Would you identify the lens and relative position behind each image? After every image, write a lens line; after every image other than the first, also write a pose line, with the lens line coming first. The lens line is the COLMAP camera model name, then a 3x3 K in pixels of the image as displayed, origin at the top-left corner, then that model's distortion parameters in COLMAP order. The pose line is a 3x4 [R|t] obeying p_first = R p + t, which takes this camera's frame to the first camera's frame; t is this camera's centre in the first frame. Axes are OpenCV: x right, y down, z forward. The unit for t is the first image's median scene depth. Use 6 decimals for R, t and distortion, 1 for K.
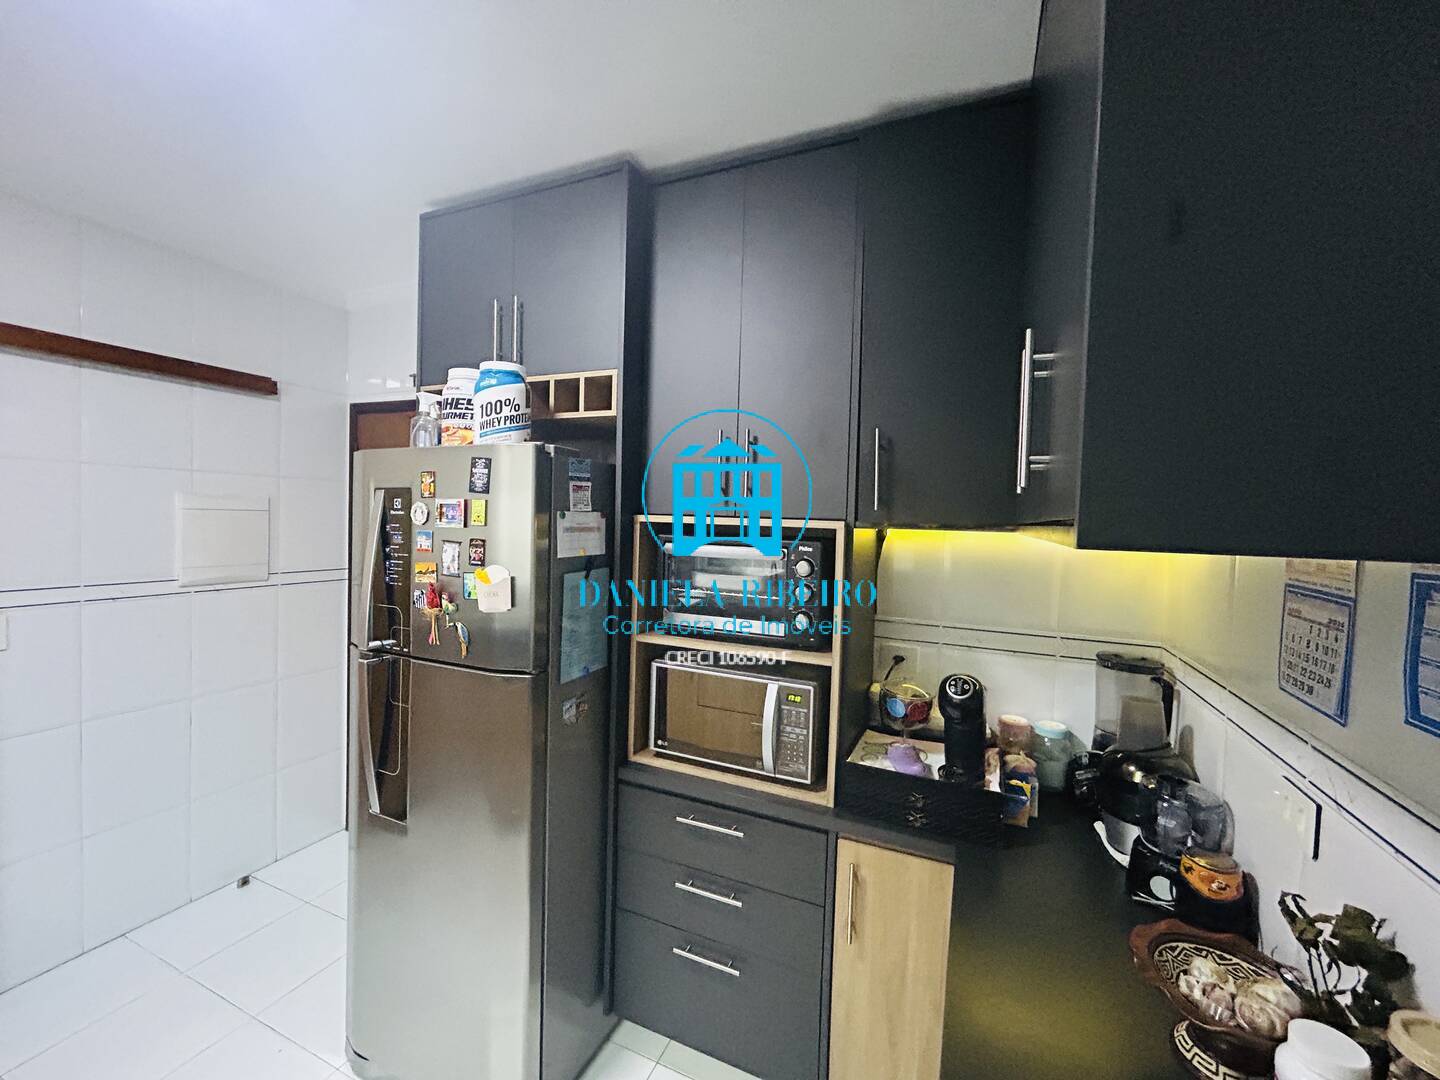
lens RADIAL K [[583.7, 0, 722.6], [0, 583.7, 539.3], [0, 0, 1]] dist [-0.000538, 0.000617]
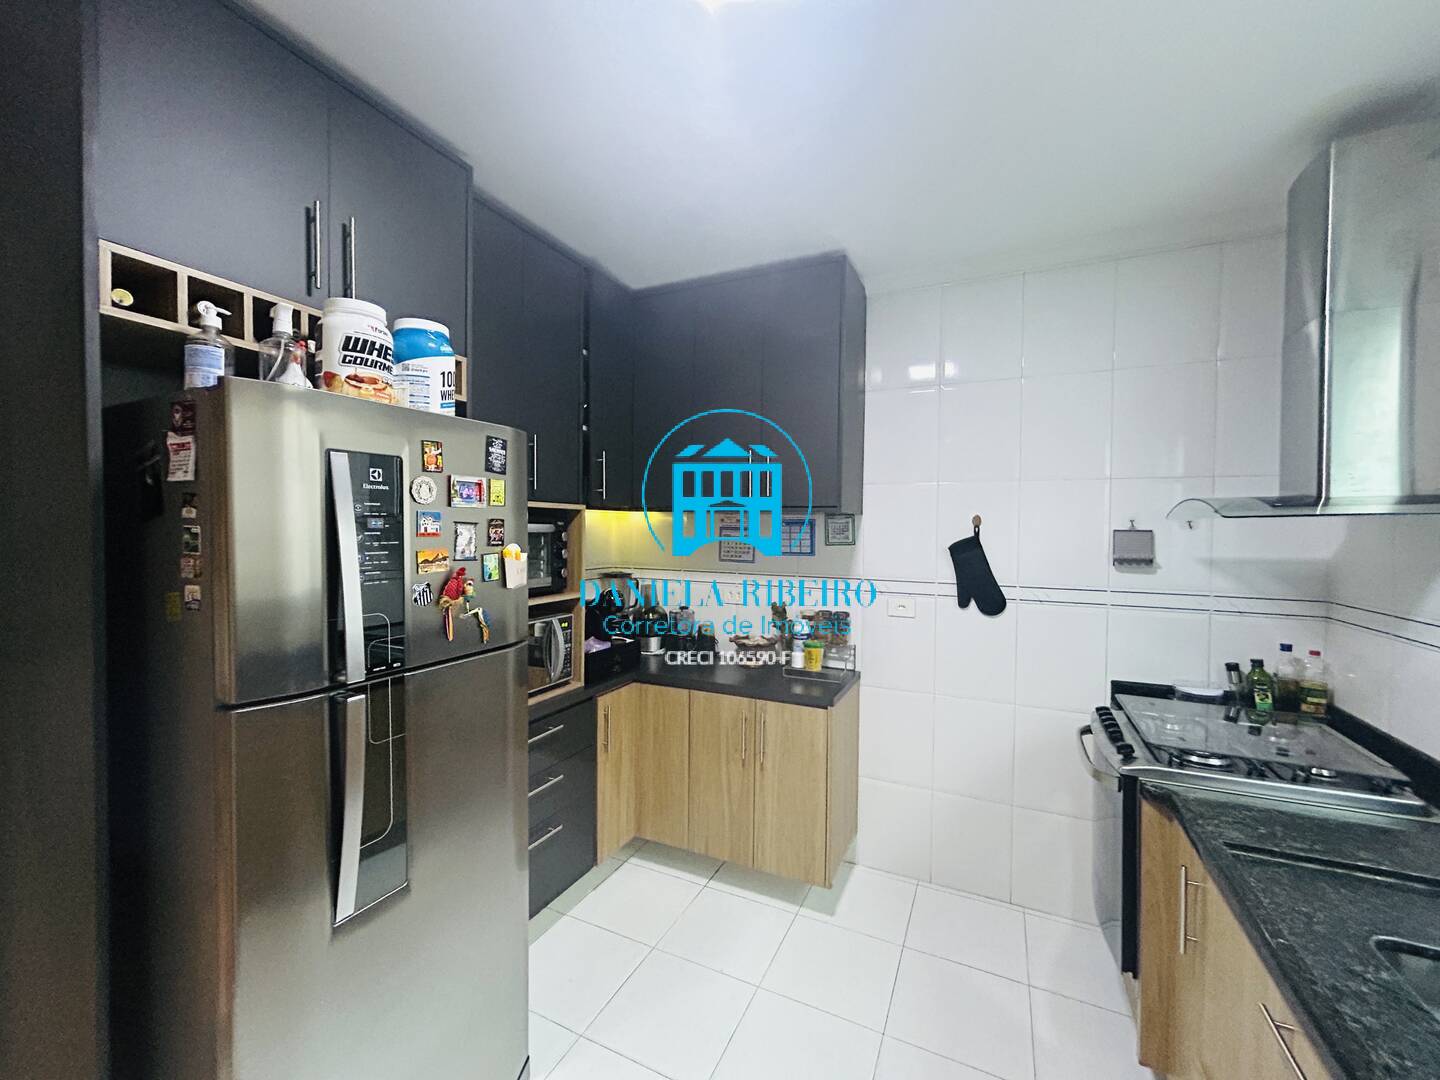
lens RADIAL K [[583.7, 0, 722.6], [0, 583.7, 539.3], [0, 0, 1]] dist [-0.000538, 0.000617]
pose [[0.023579, -0.047687, 0.998584, -1.376766], [0.027842, 0.998506, 0.047026, -0.002066], [-0.999334, 0.026694, 0.024872, 0.575550]]
